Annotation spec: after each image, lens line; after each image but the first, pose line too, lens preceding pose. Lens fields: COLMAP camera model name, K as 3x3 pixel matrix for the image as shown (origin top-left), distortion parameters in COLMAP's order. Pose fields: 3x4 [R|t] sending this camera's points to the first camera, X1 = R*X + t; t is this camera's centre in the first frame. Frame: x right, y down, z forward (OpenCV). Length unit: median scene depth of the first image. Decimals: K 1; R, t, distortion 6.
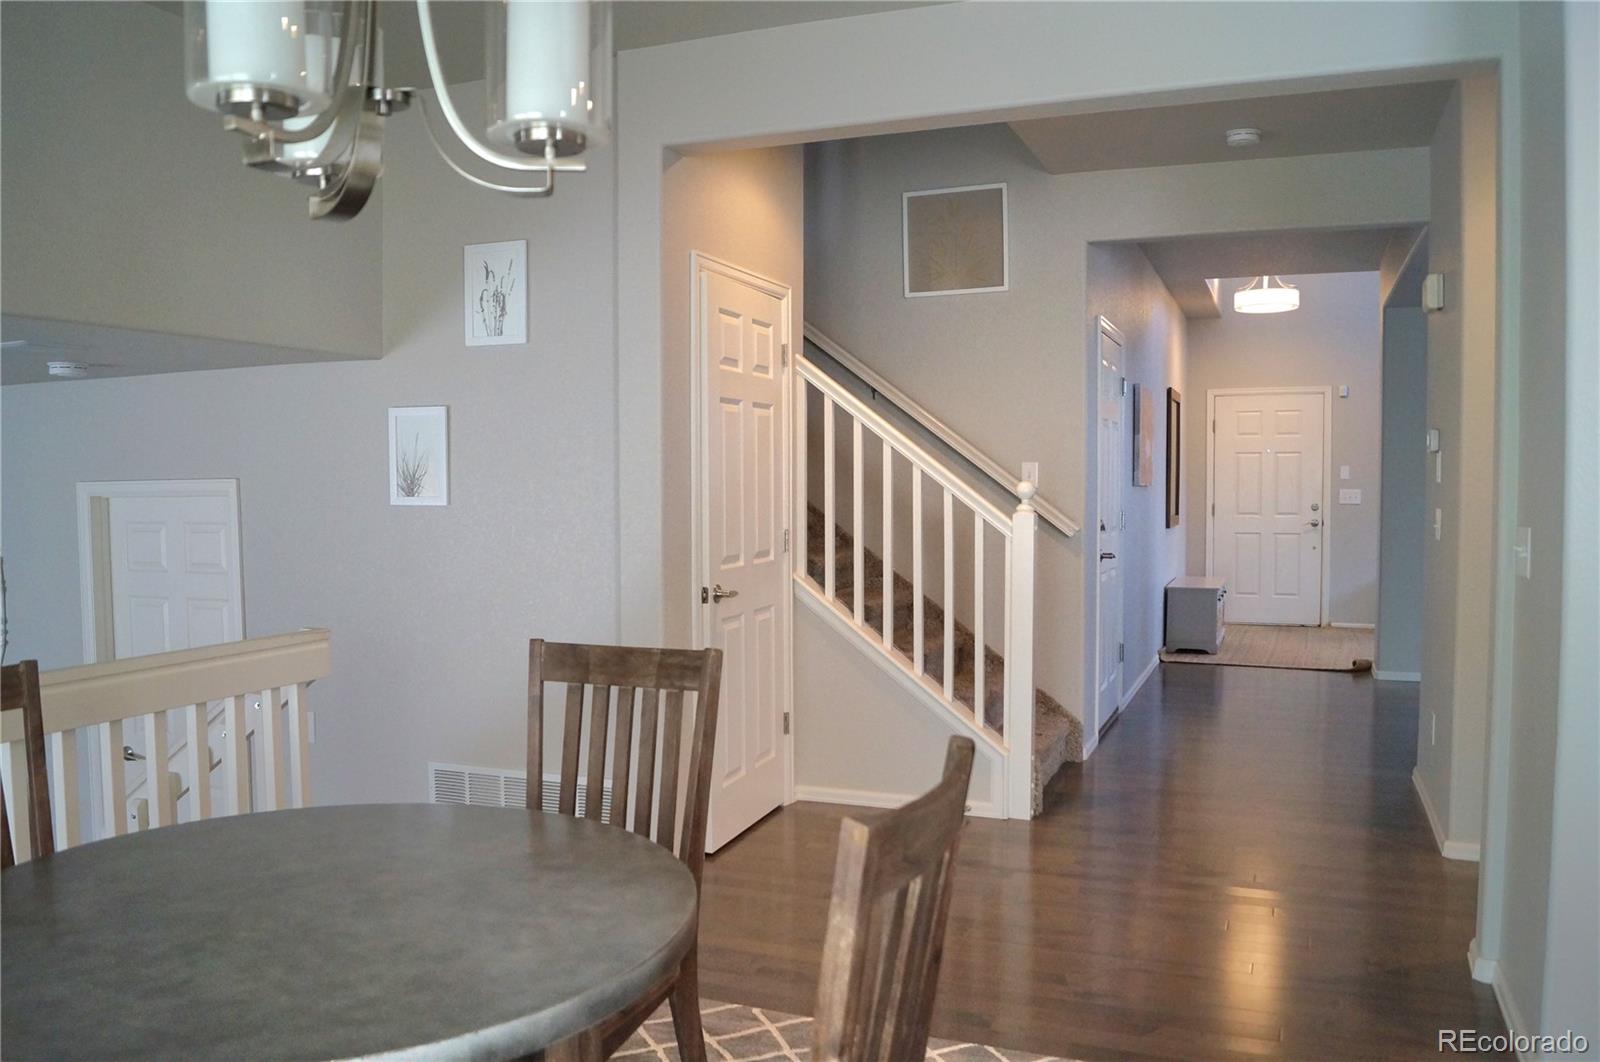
lens RADIAL K [[1246.6, 0, 797.2], [0, 1246.6, 532.4], [0, 0, 1]] dist [-0.094645, 0.025017]
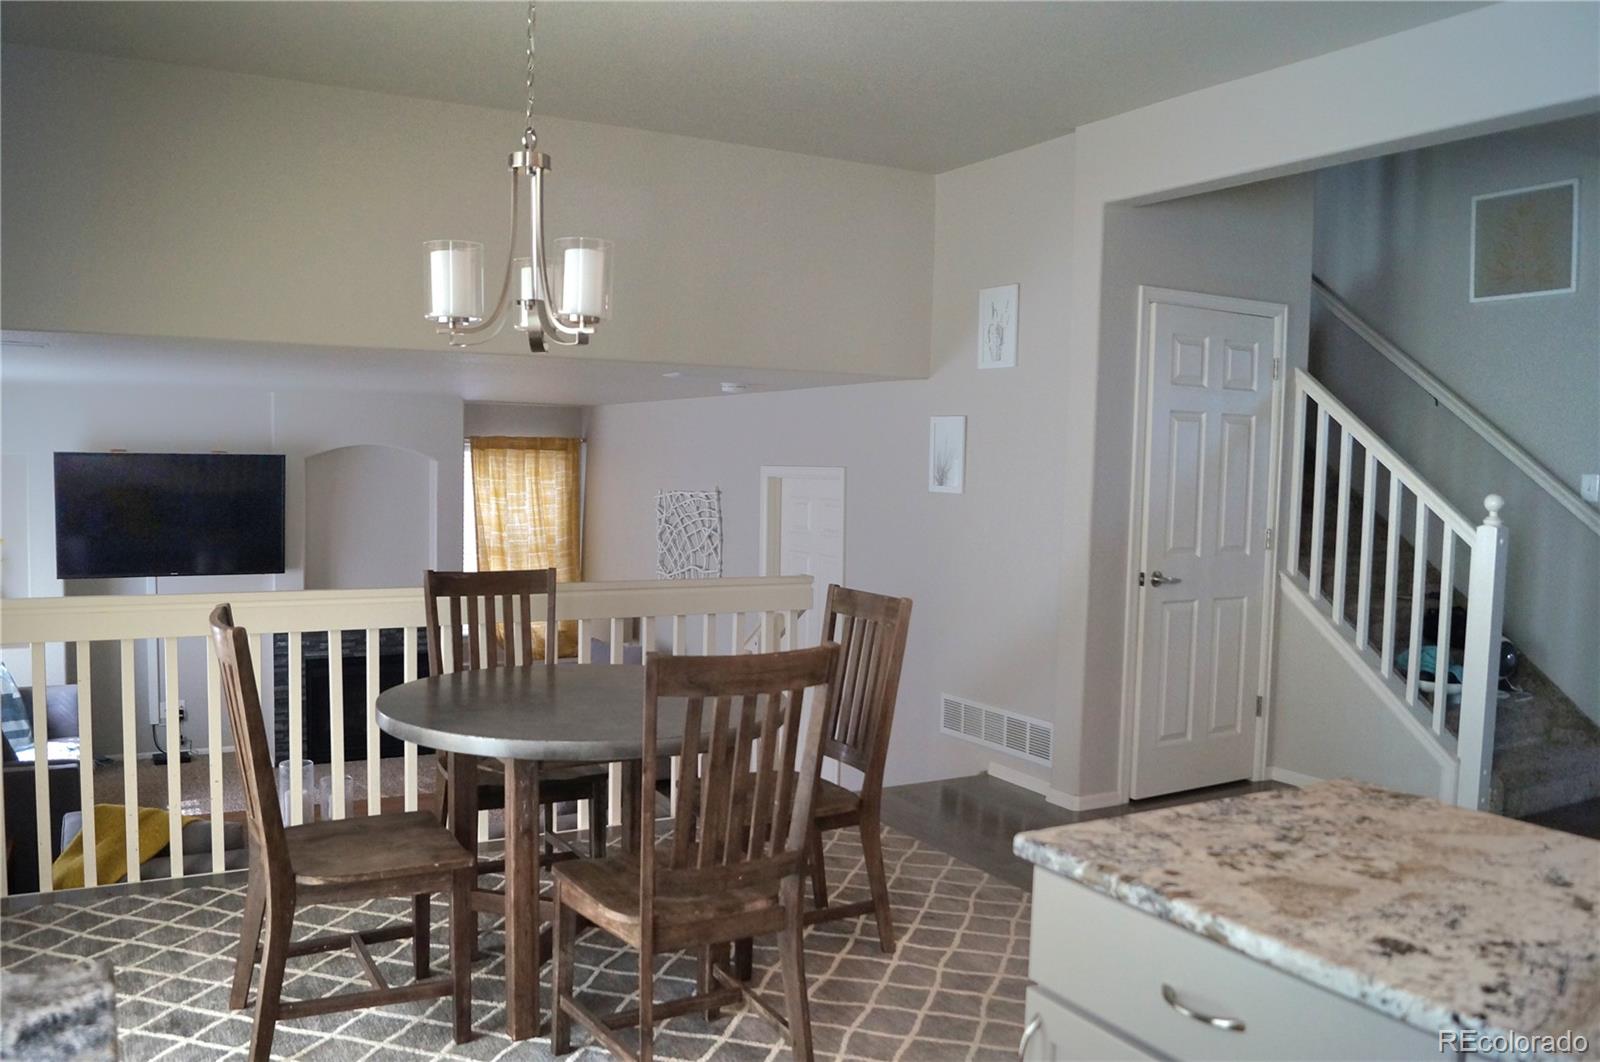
lens RADIAL K [[1246.6, 0, 793.2], [0, 1246.6, 532.8], [0, 0, 1]] dist [-0.094645, 0.025017]
pose [[0.783288, 0.059755, -0.618781, 0.347680], [-0.053693, 0.998153, 0.028423, -0.007866], [0.619336, 0.010961, 0.785049, -0.108057]]
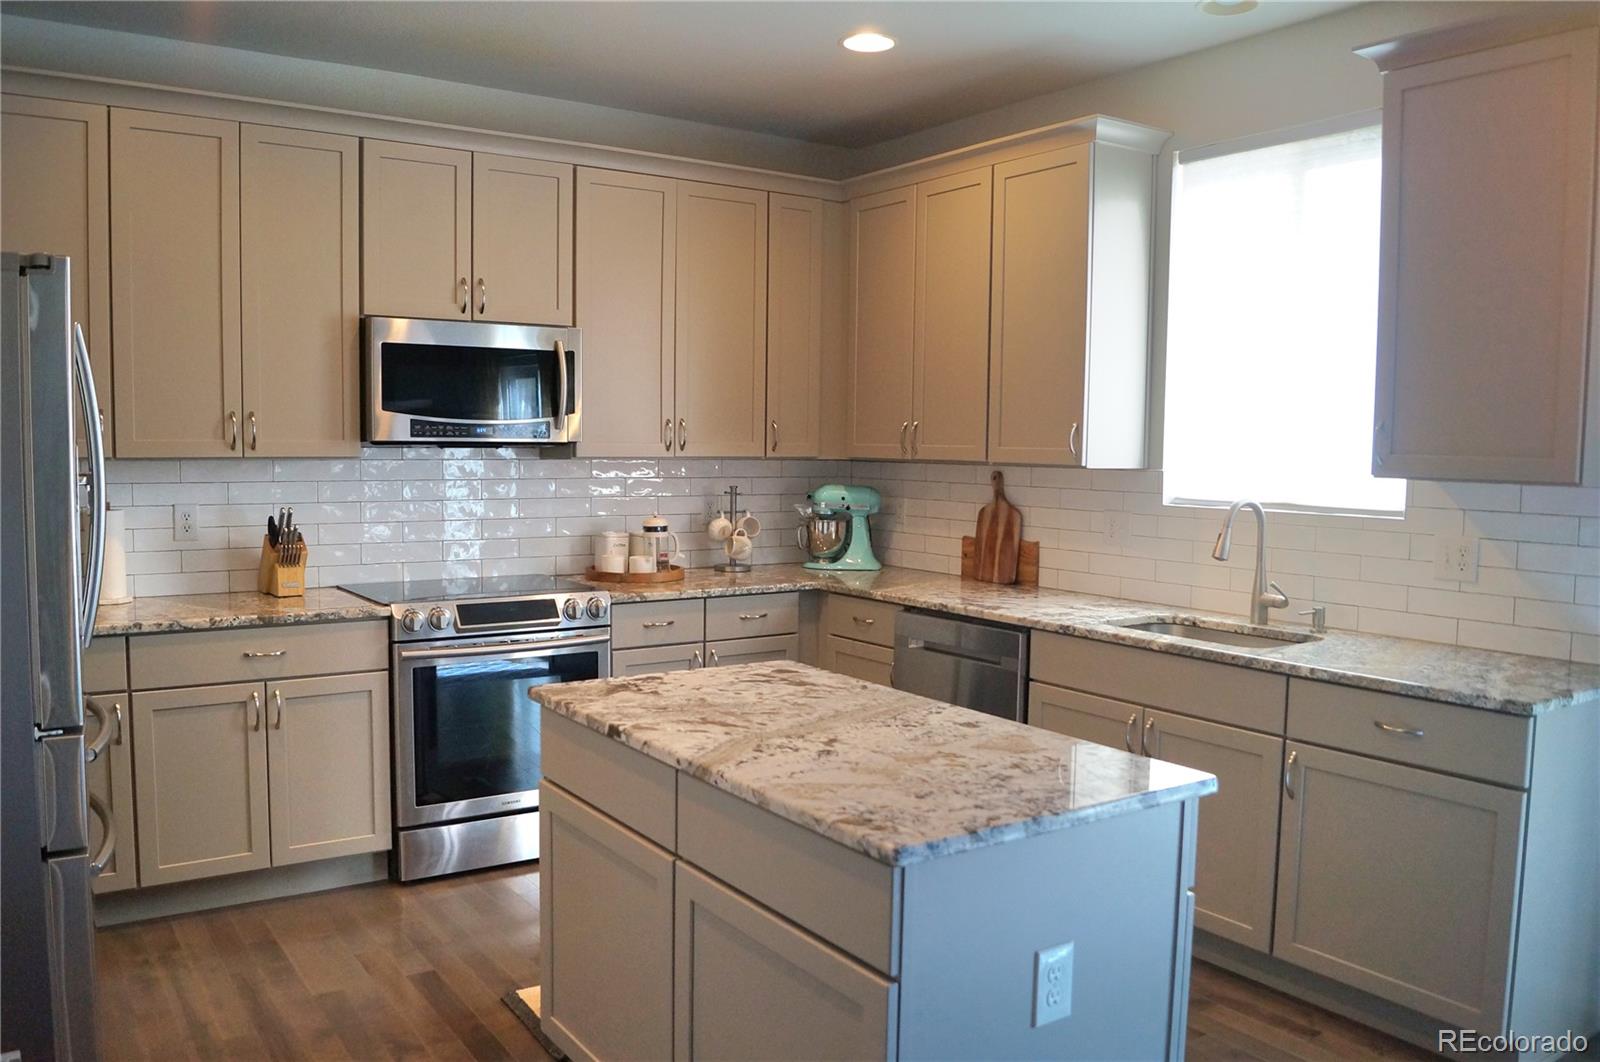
lens RADIAL K [[1246.6, 0, 769.4], [0, 1246.6, 544.4], [0, 0, 1]] dist [-0.094645, 0.025017]
pose [[-0.825391, -0.052168, 0.562145, -0.457138], [0.017583, 0.992863, 0.117956, -0.139096], [-0.564287, 0.107244, -0.818583, 2.121218]]
